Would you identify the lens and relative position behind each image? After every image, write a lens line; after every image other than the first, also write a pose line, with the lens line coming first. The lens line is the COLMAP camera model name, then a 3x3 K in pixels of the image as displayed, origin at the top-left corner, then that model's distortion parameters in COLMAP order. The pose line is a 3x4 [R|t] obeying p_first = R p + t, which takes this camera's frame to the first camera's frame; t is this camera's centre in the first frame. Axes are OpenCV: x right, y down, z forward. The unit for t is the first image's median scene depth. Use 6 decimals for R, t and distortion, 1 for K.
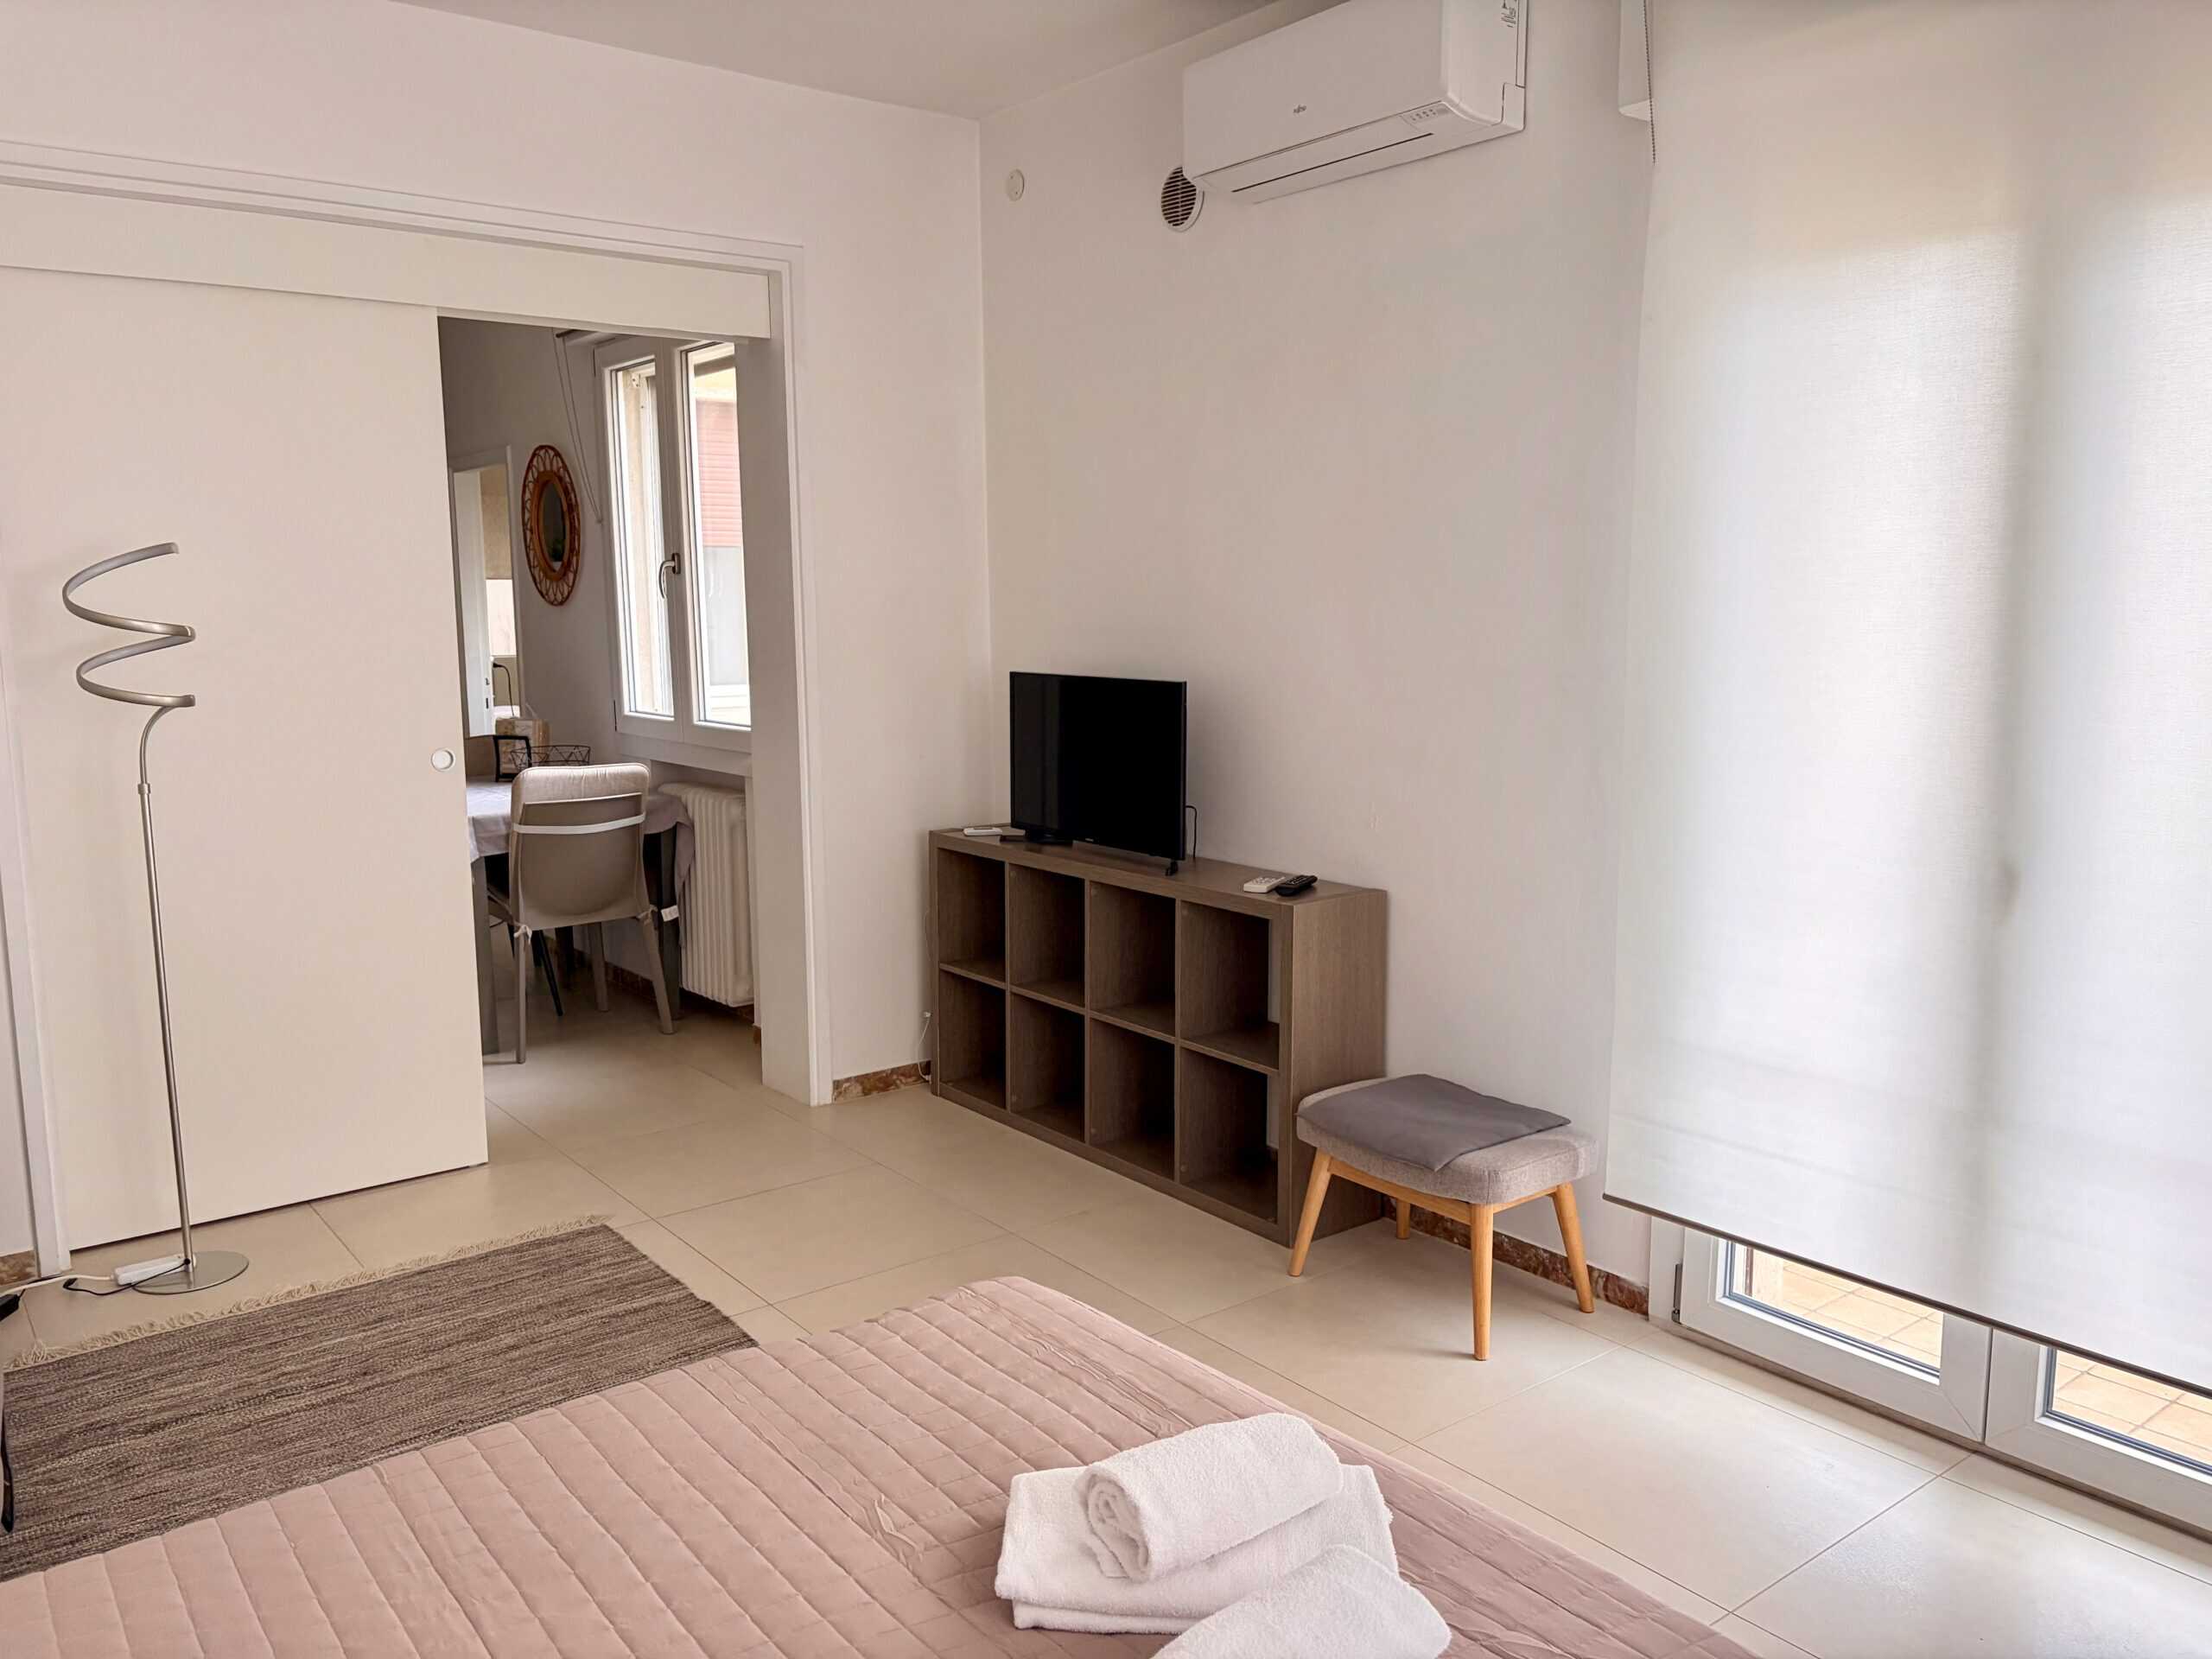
lens RADIAL K [[1663.0, 0, 1110.6], [0, 1663.0, 844.5], [0, 0, 1]] dist [0.056587, -0.065908]
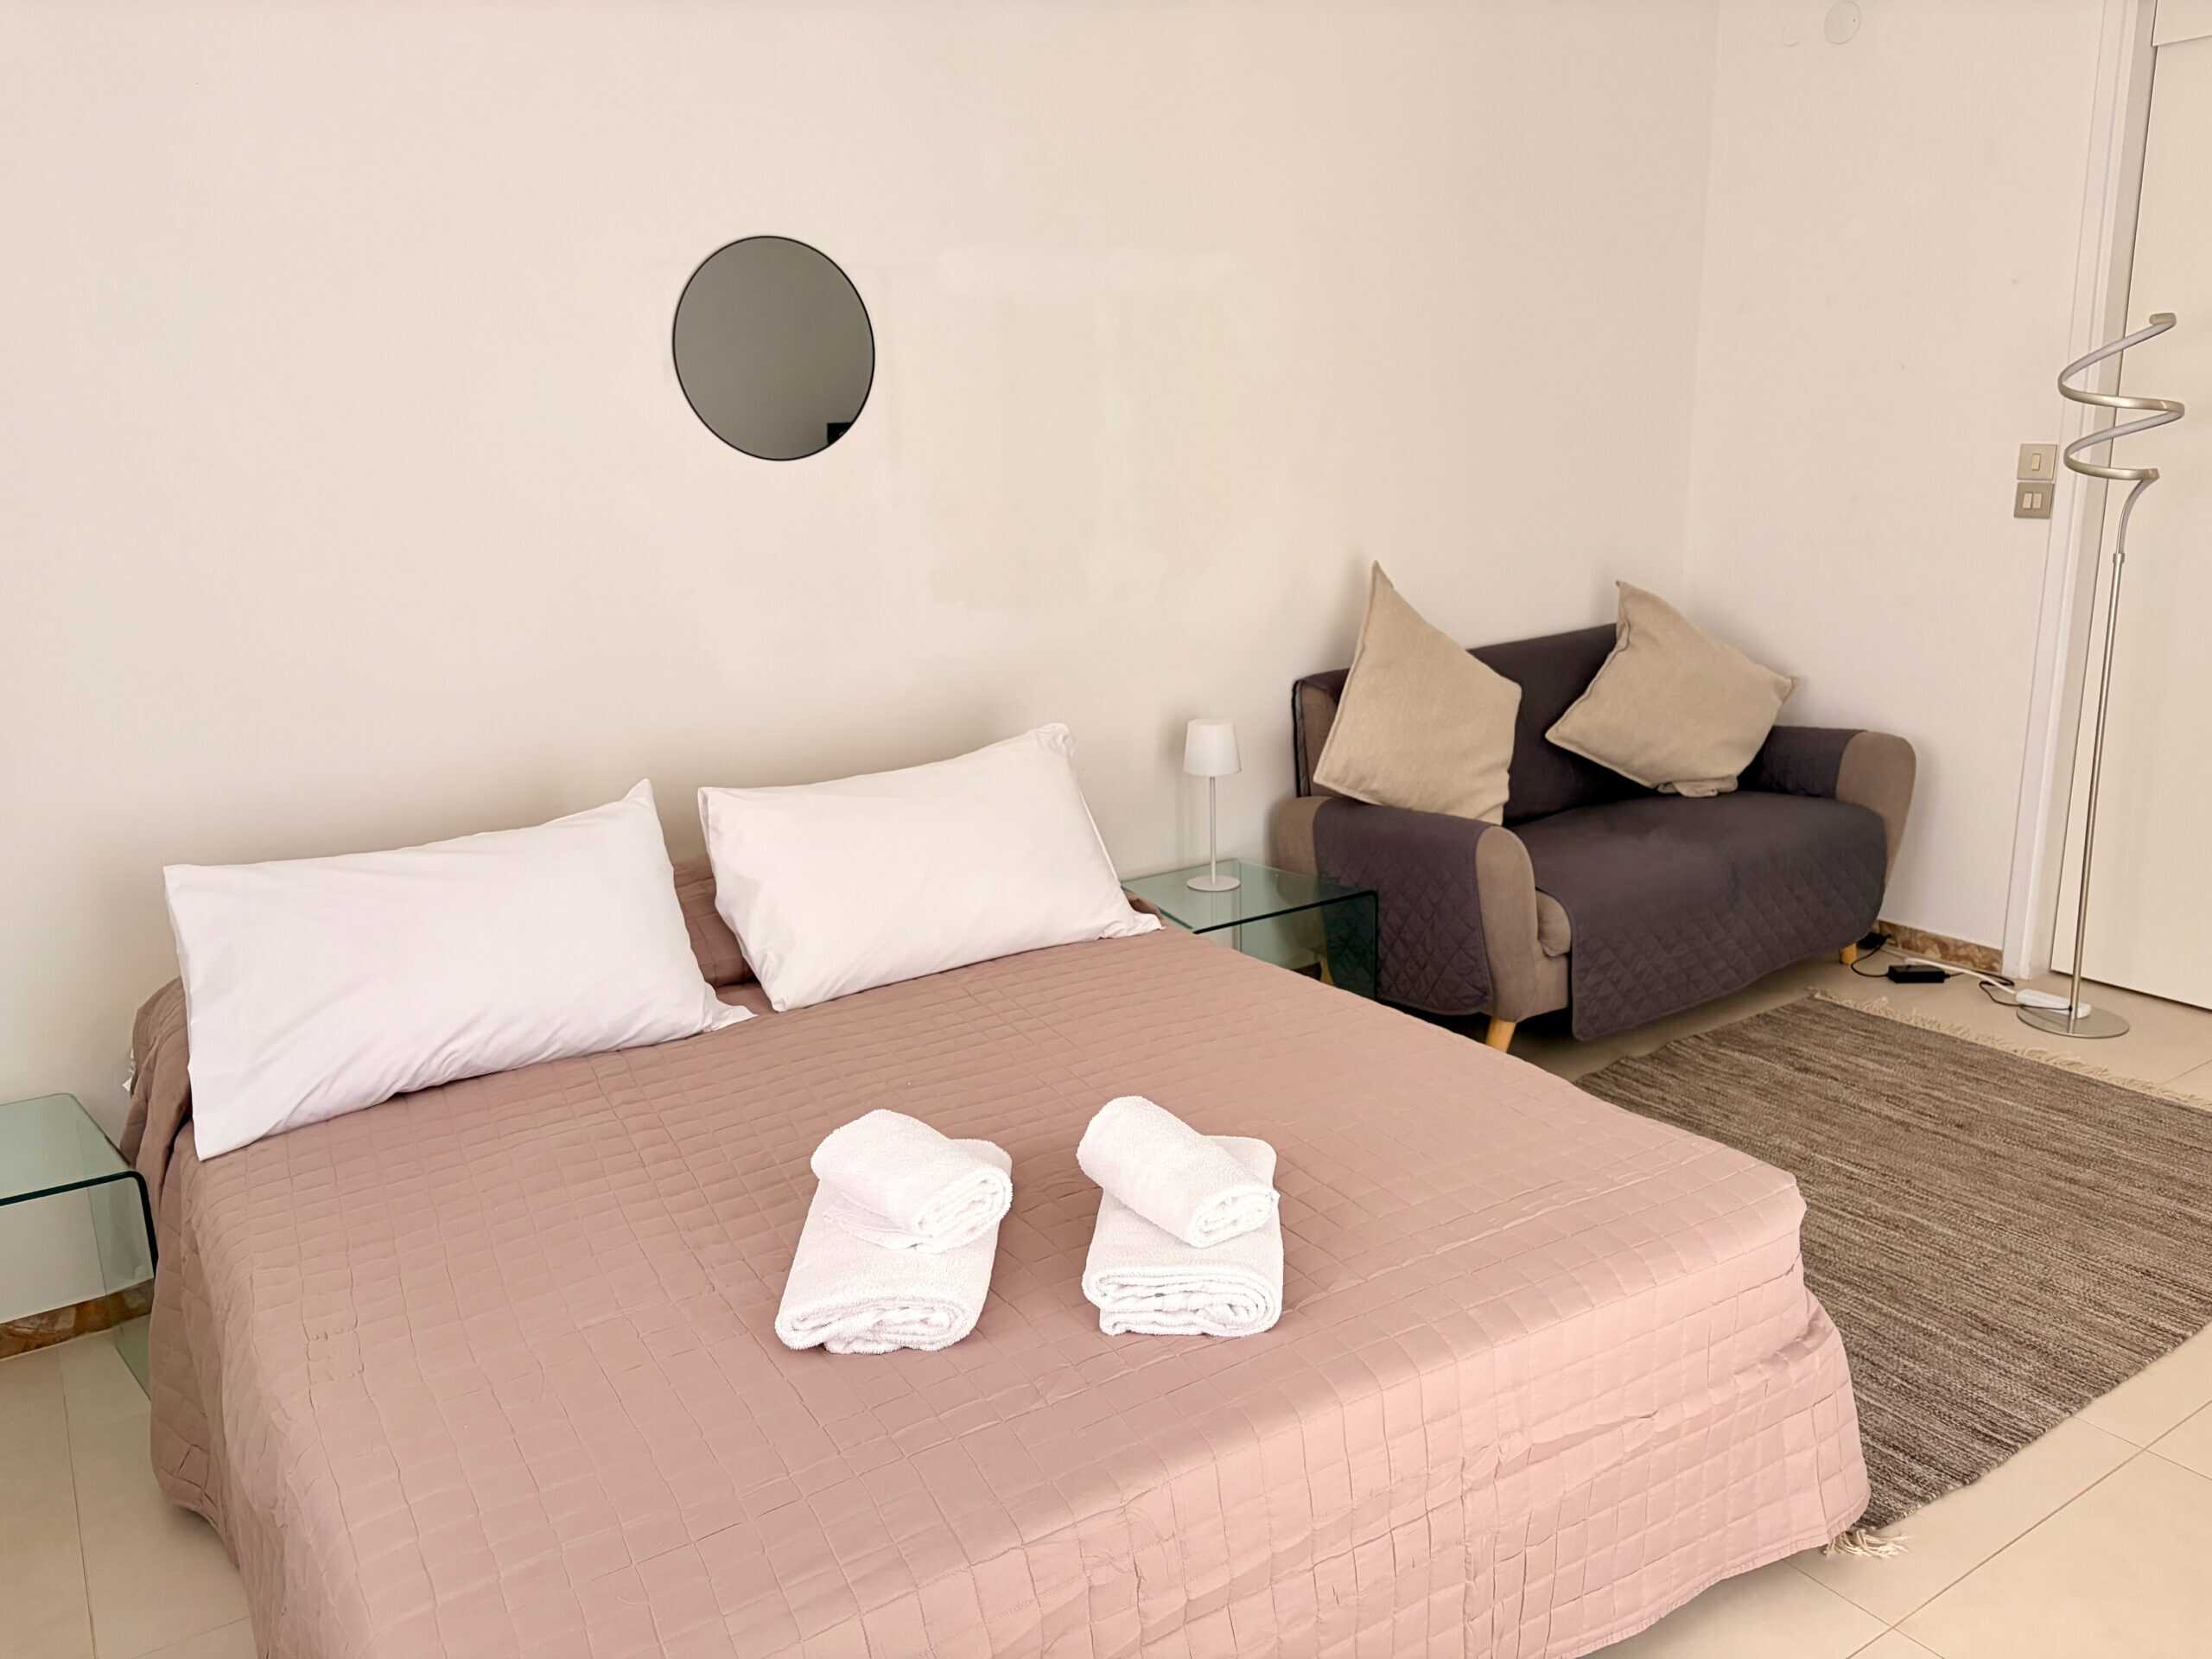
lens RADIAL K [[1663.0, 0, 1127.8], [0, 1663.0, 819.5], [0, 0, 1]] dist [0.056587, -0.065908]
pose [[-0.073164, 0.247857, -0.966030, 0.547380], [-0.116459, 0.959876, 0.255099, -0.078479], [0.990497, 0.131167, -0.041363, 0.468758]]
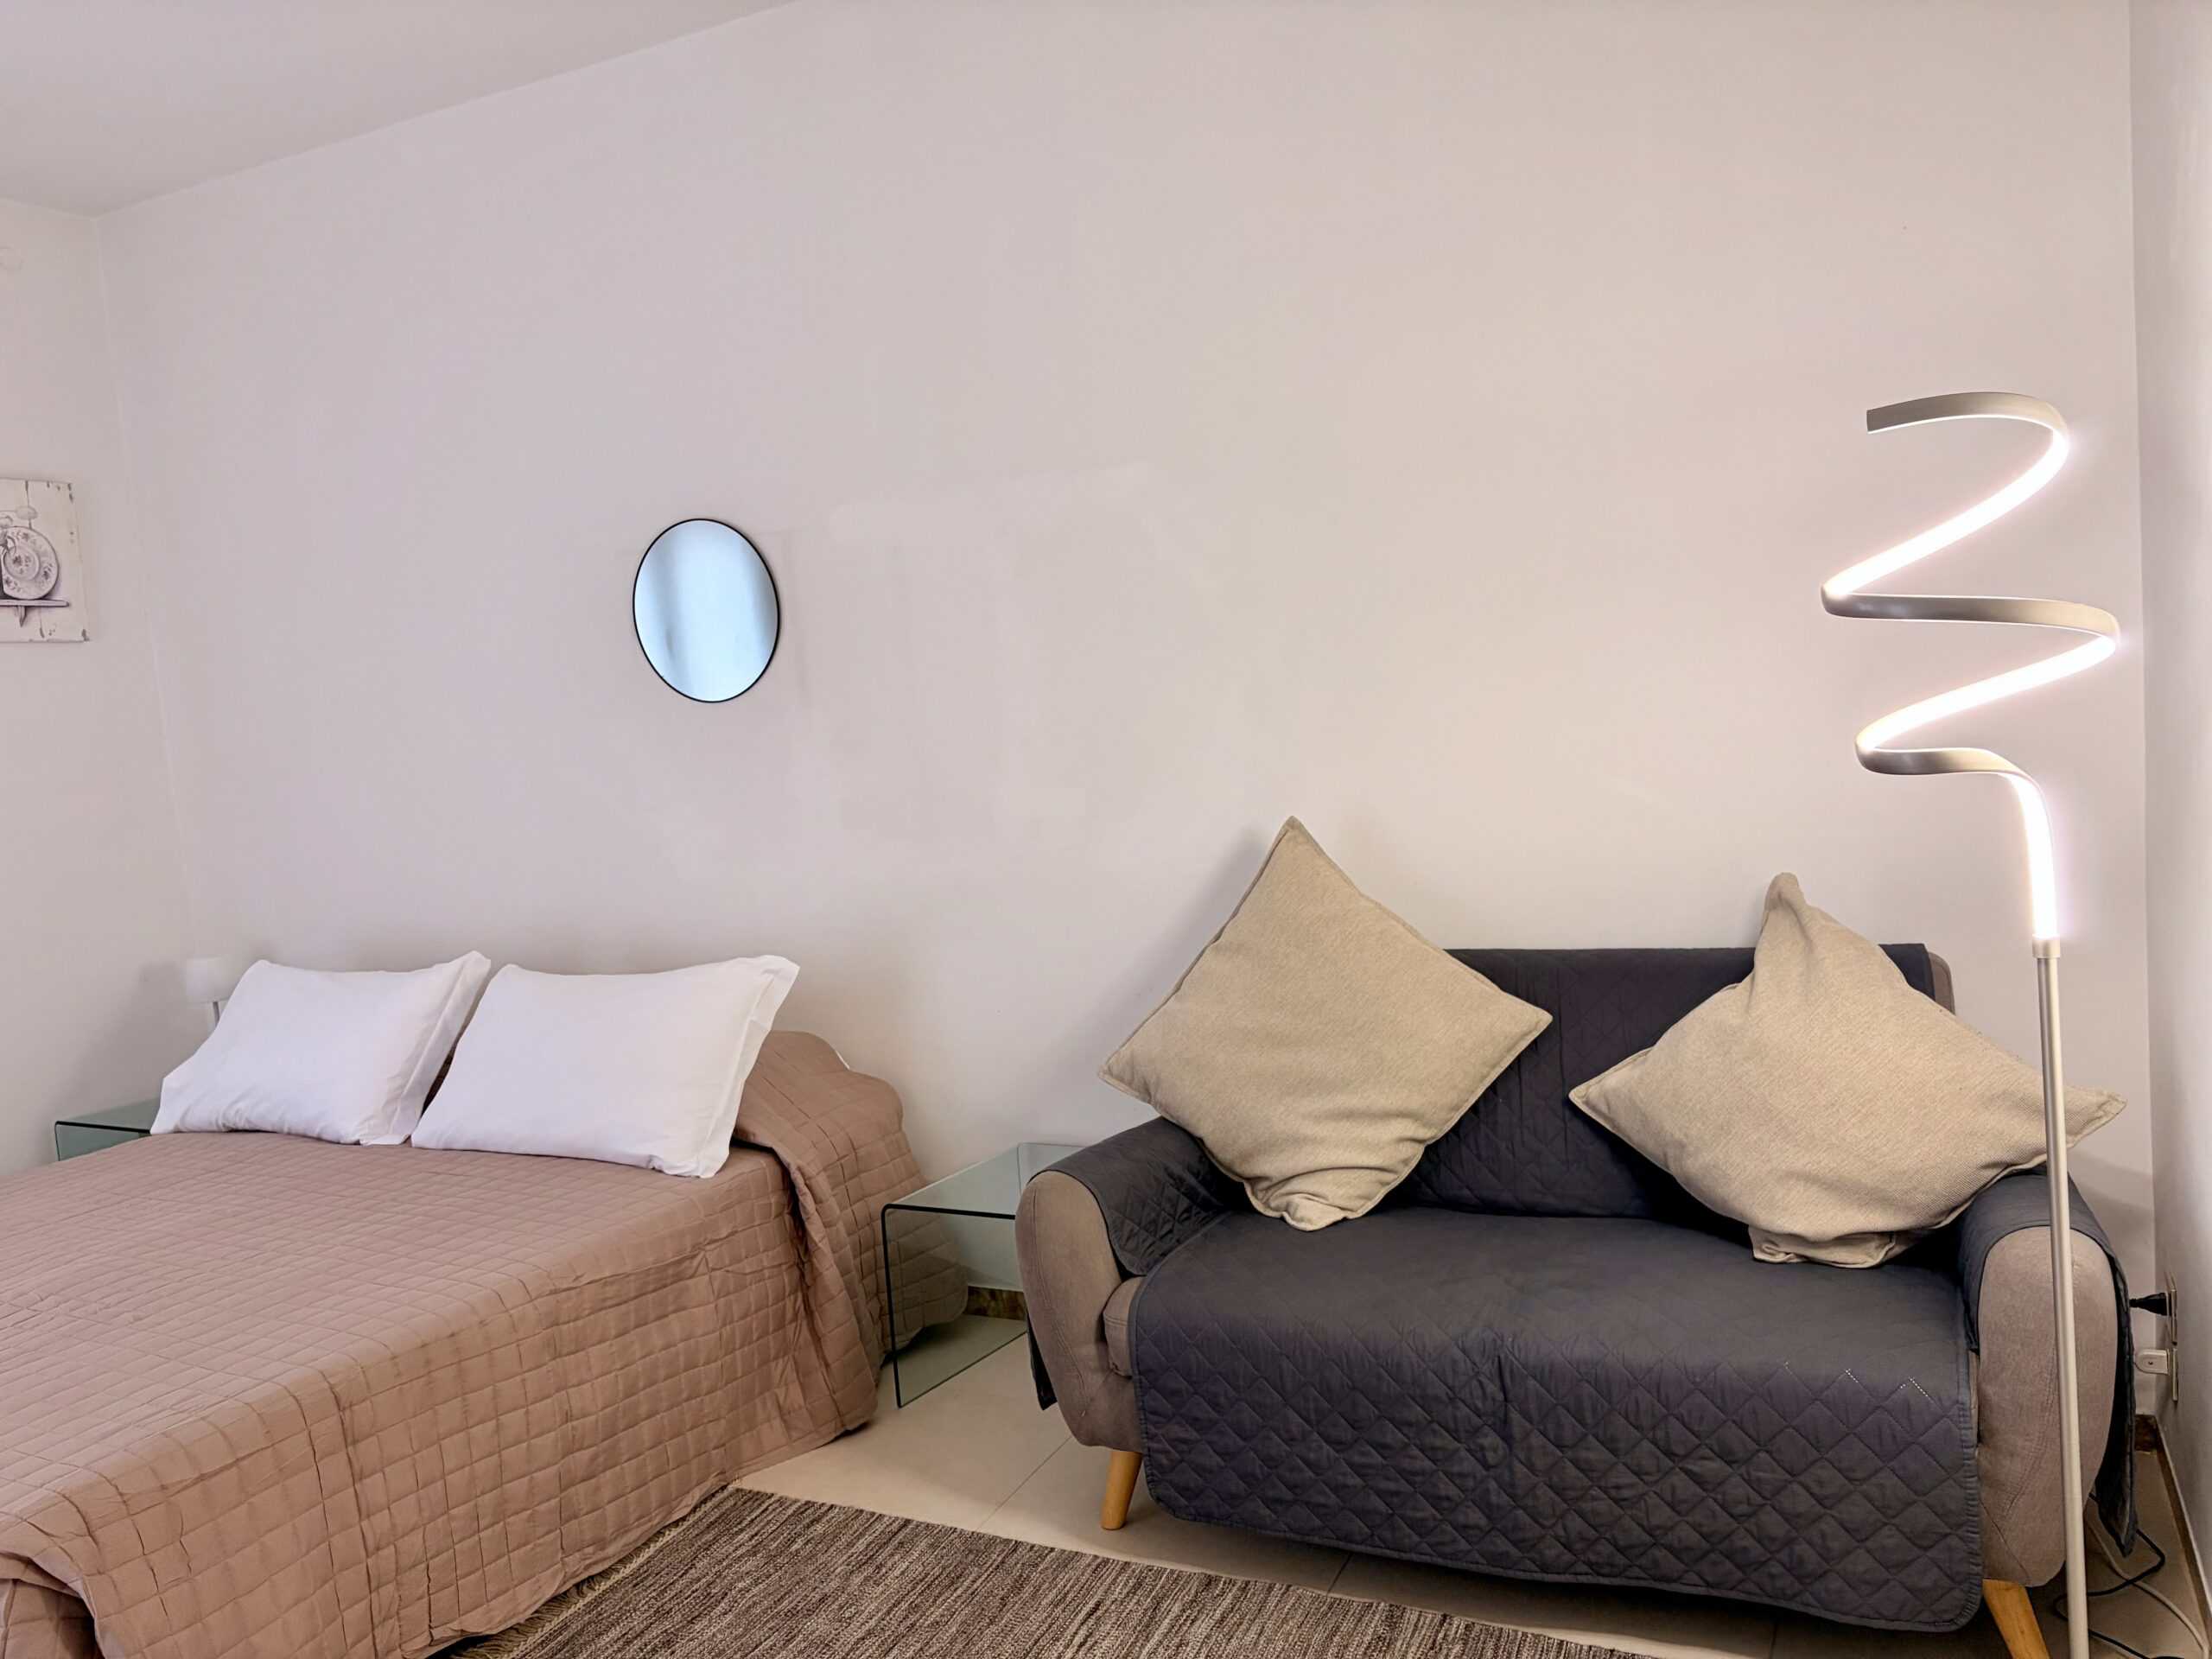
lens RADIAL K [[1663.0, 0, 1123.6], [0, 1663.0, 823.1], [0, 0, 1]] dist [0.056587, -0.065908]
pose [[-0.893501, 0.119506, -0.432866, -0.172723], [0.017366, 0.972413, 0.232619, -0.183959], [0.448724, 0.200328, -0.870928, 1.328141]]
